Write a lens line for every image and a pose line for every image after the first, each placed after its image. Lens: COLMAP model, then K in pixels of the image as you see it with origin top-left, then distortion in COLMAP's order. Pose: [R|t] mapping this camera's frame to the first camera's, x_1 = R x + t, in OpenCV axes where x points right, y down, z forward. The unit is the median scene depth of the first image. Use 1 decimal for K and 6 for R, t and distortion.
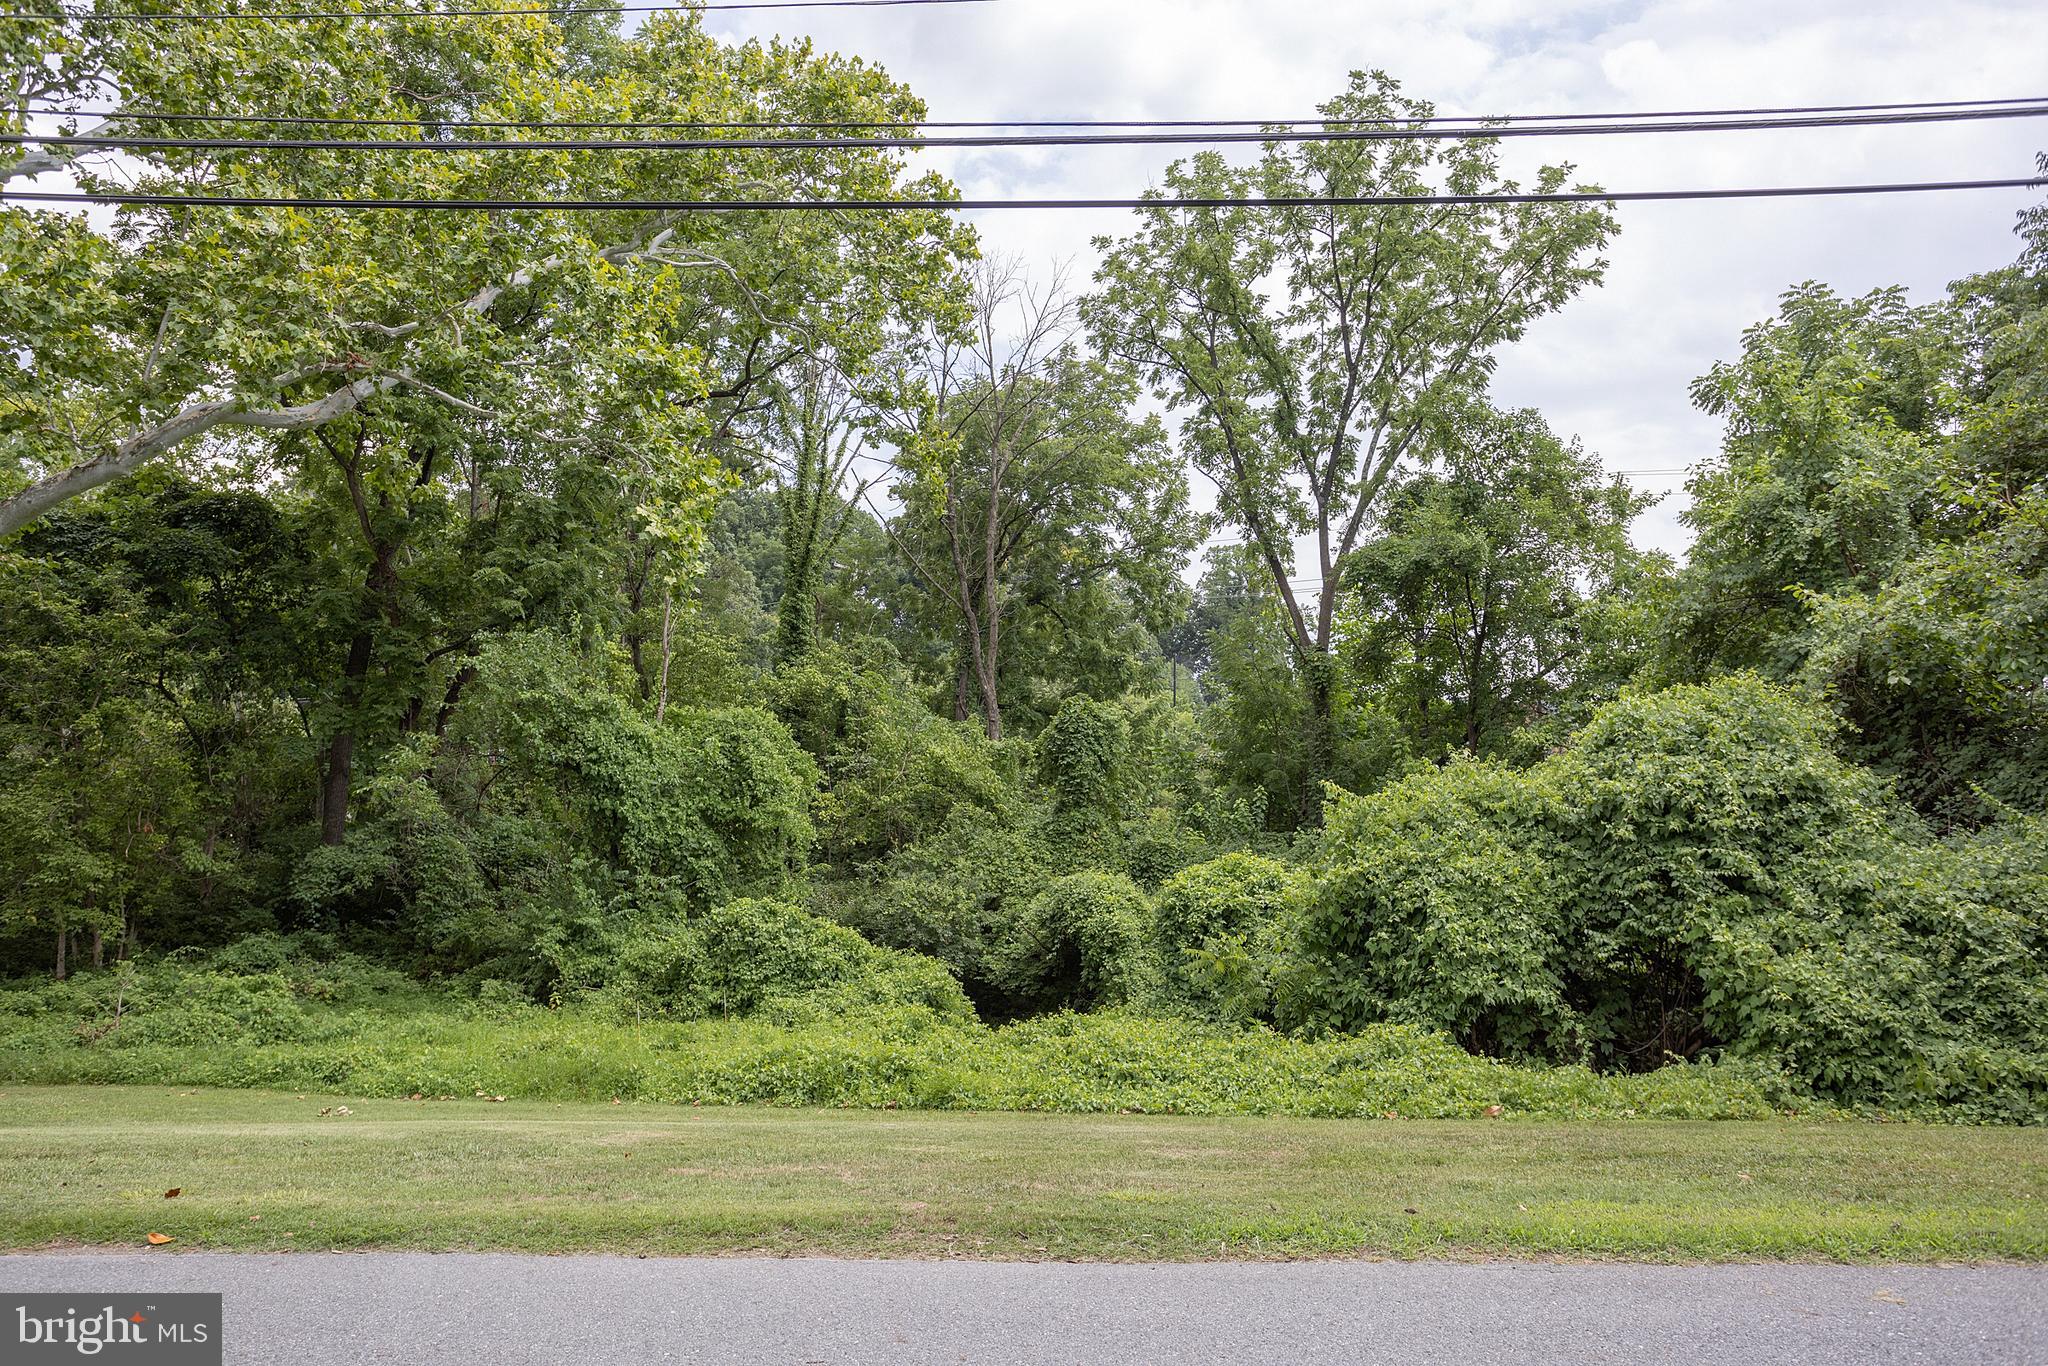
lens RADIAL K [[1411.2, 0, 1016.3], [0, 1411.2, 690.0], [0, 0, 1]] dist [-0.003071, -0.001896]
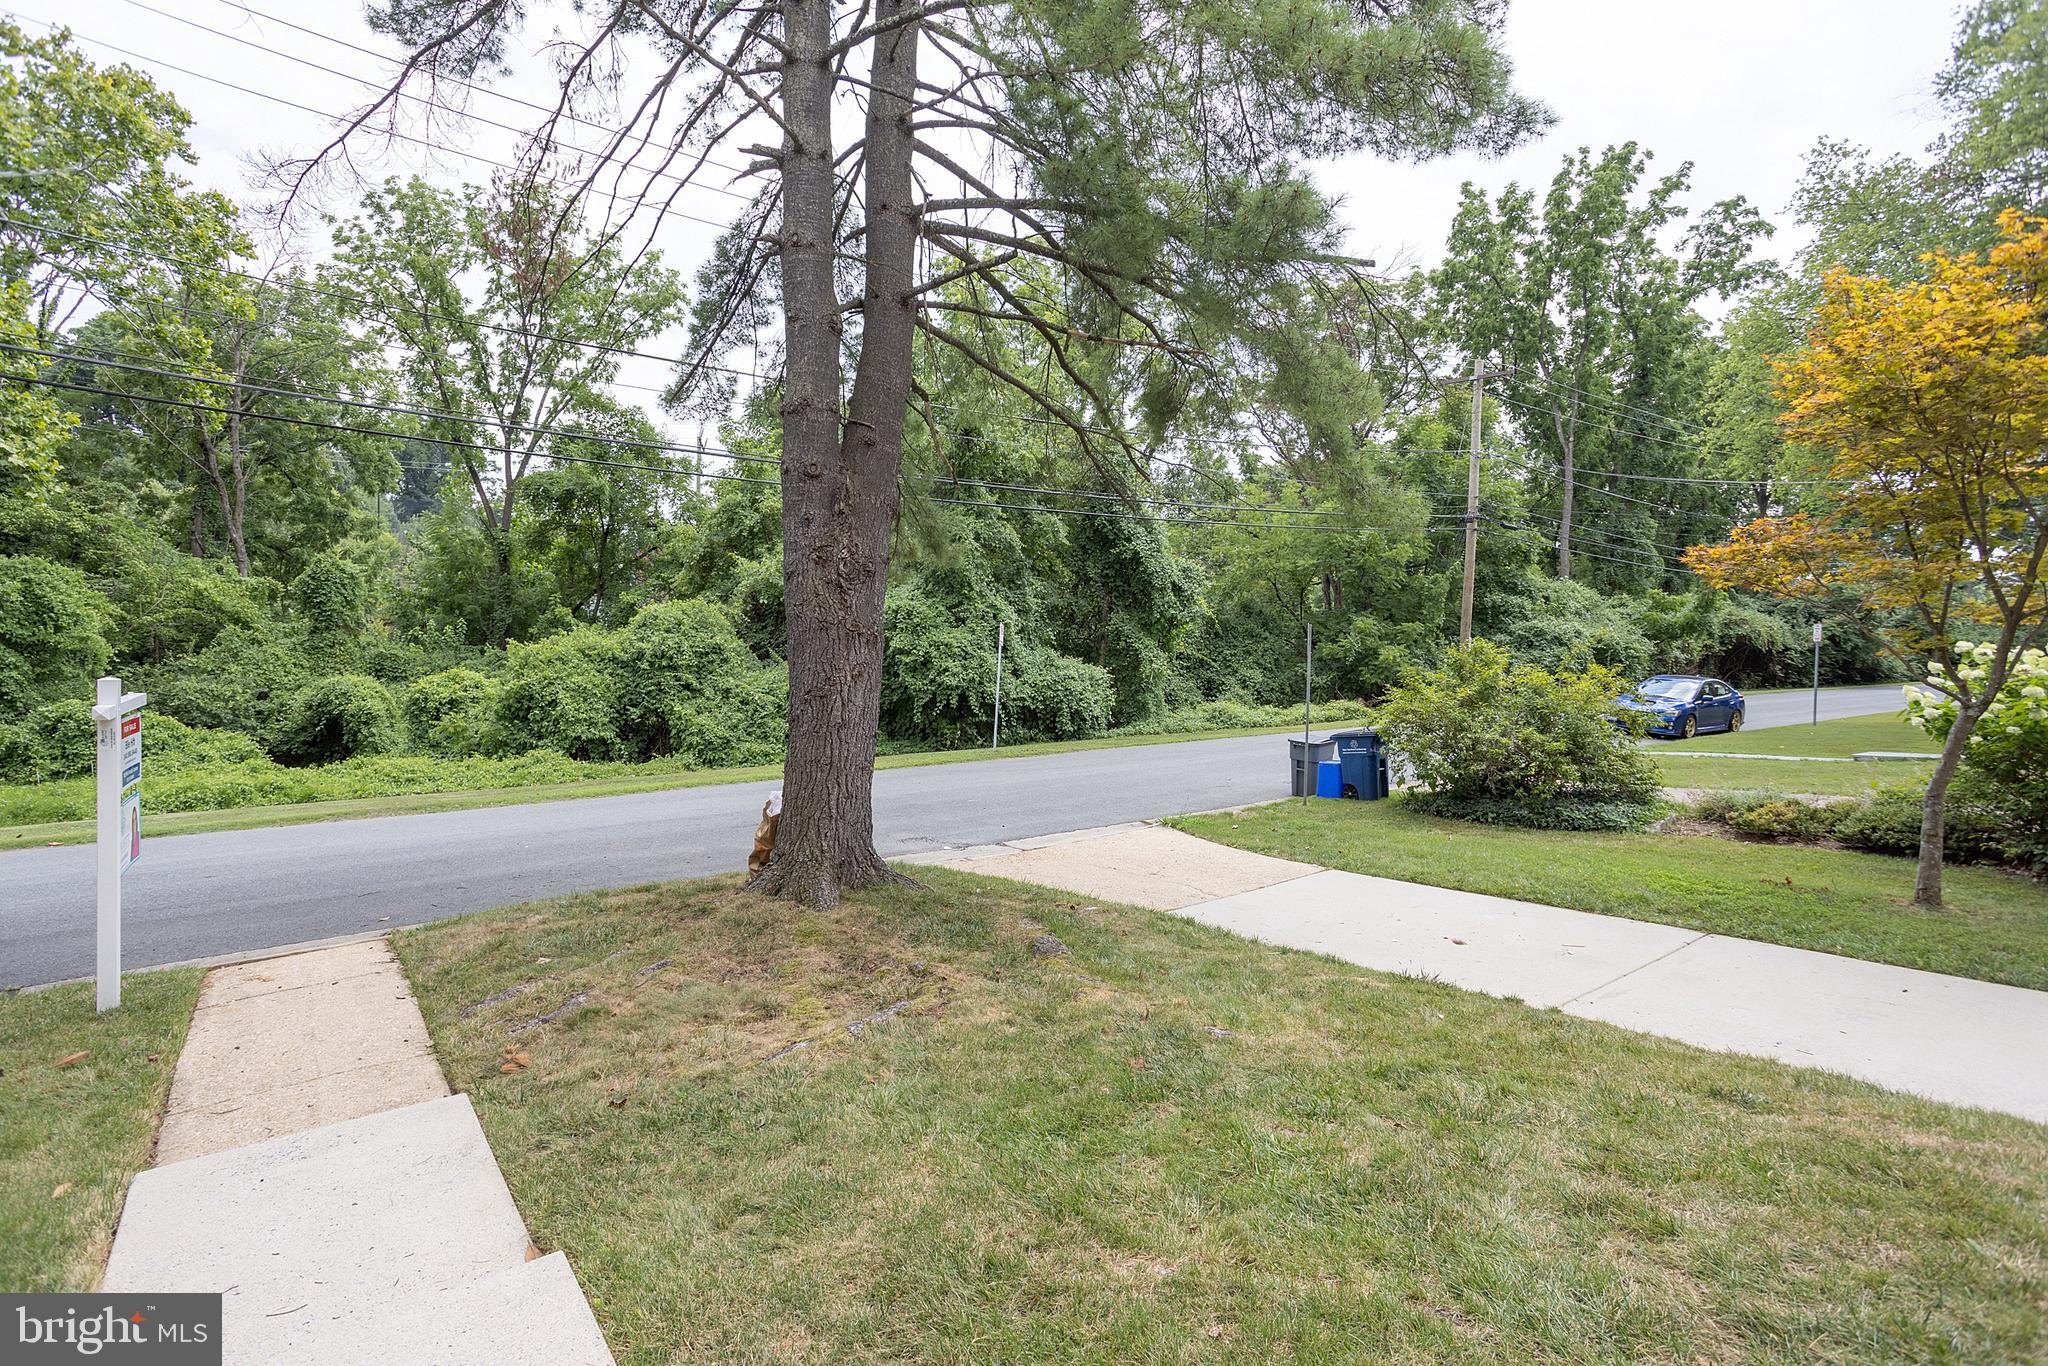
lens RADIAL K [[1044.1, 0, 1012.6], [0, 1044.1, 680.4], [0, 0, 1]] dist [0.005078, 0.002277]
pose [[0.785287, -0.020527, 0.618791, -0.086346], [-0.076349, 0.988611, 0.129688, -0.074532], [-0.614406, -0.149087, 0.774777, -0.372149]]
